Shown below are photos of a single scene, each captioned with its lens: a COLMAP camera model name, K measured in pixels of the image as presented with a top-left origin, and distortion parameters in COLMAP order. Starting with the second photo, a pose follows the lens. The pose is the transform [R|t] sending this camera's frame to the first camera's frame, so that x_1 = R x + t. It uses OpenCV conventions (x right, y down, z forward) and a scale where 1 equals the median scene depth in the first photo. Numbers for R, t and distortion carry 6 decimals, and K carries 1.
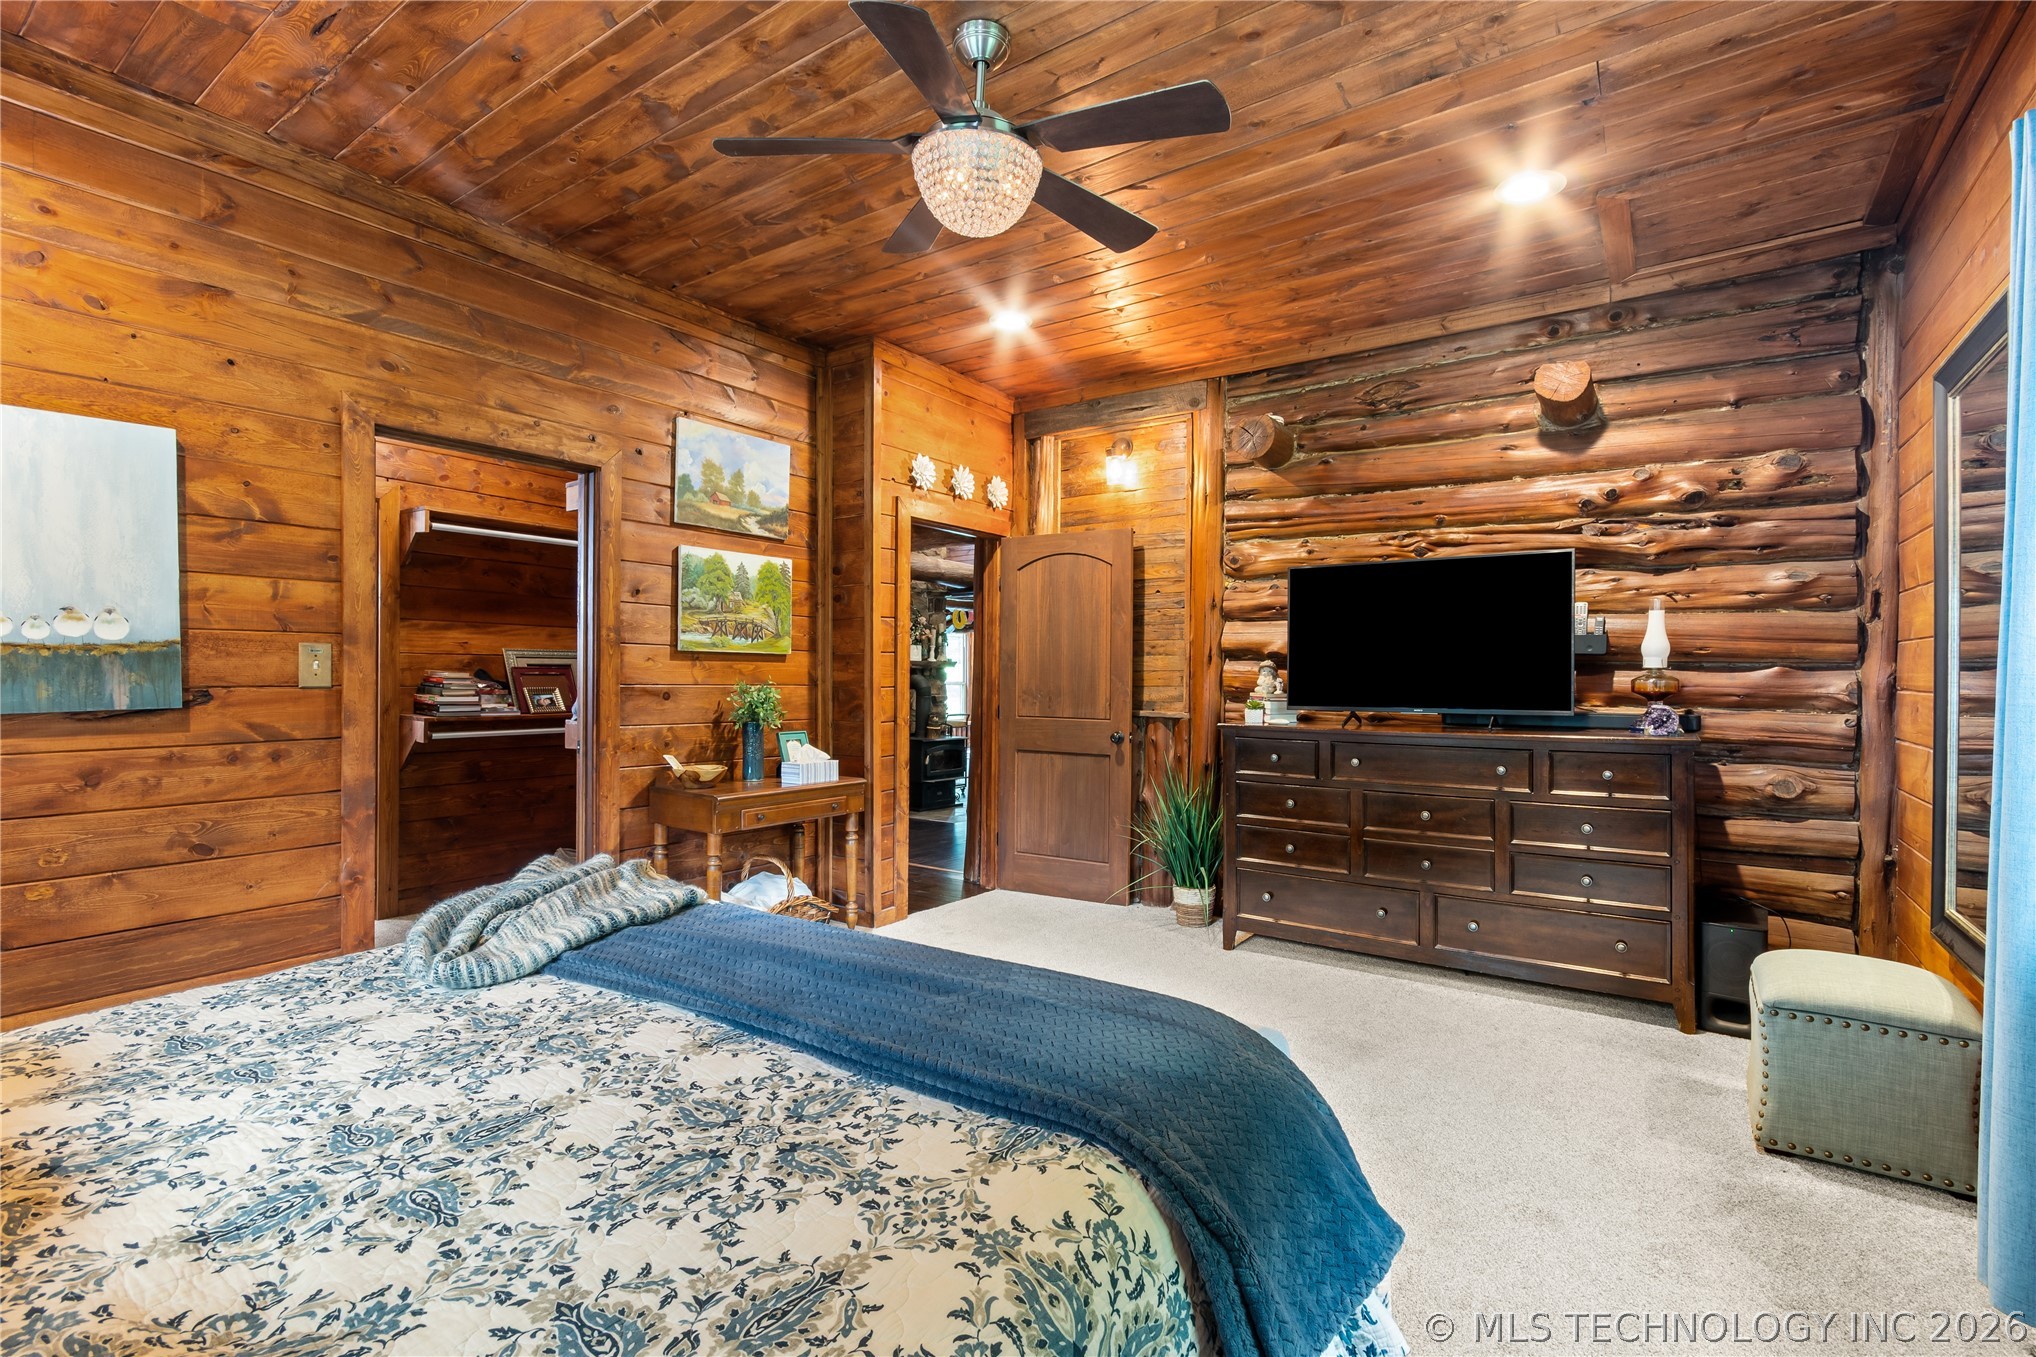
lens RADIAL K [[906.5, 0, 1018.8], [0, 906.5, 685.0], [0, 0, 1]] dist [0.004511, -0.000913]
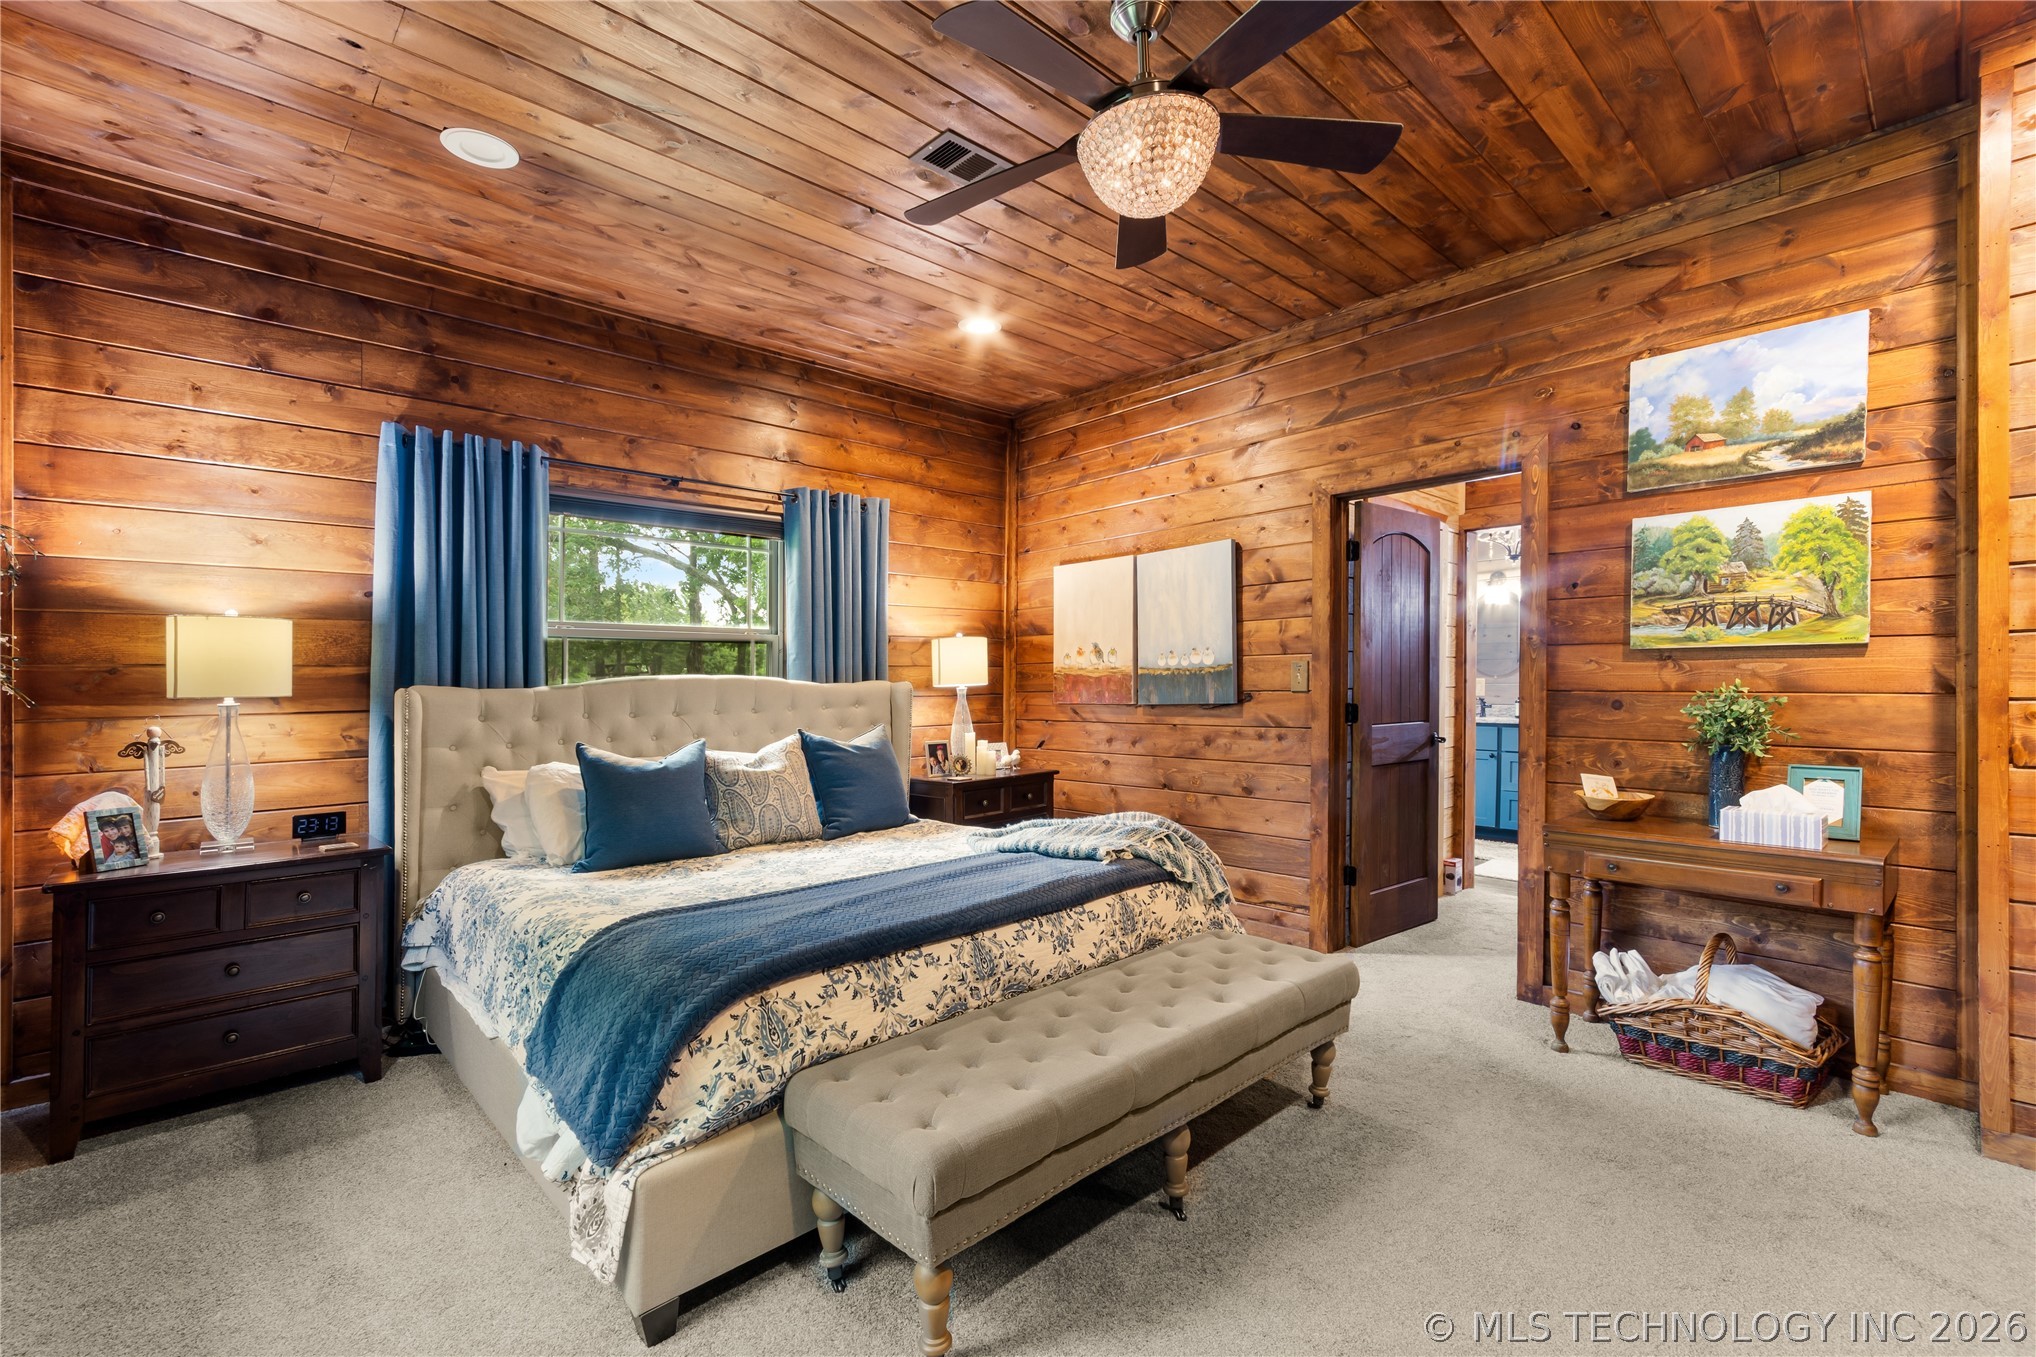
lens RADIAL K [[906.5, 0, 1018.5], [0, 906.5, 682.5], [0, 0, 1]] dist [0.004511, -0.000913]
pose [[-0.192275, -0.005187, -0.981327, 0.532804], [-0.002416, 0.999986, -0.004812, -0.003109], [0.981338, 0.001445, -0.192285, 0.621069]]
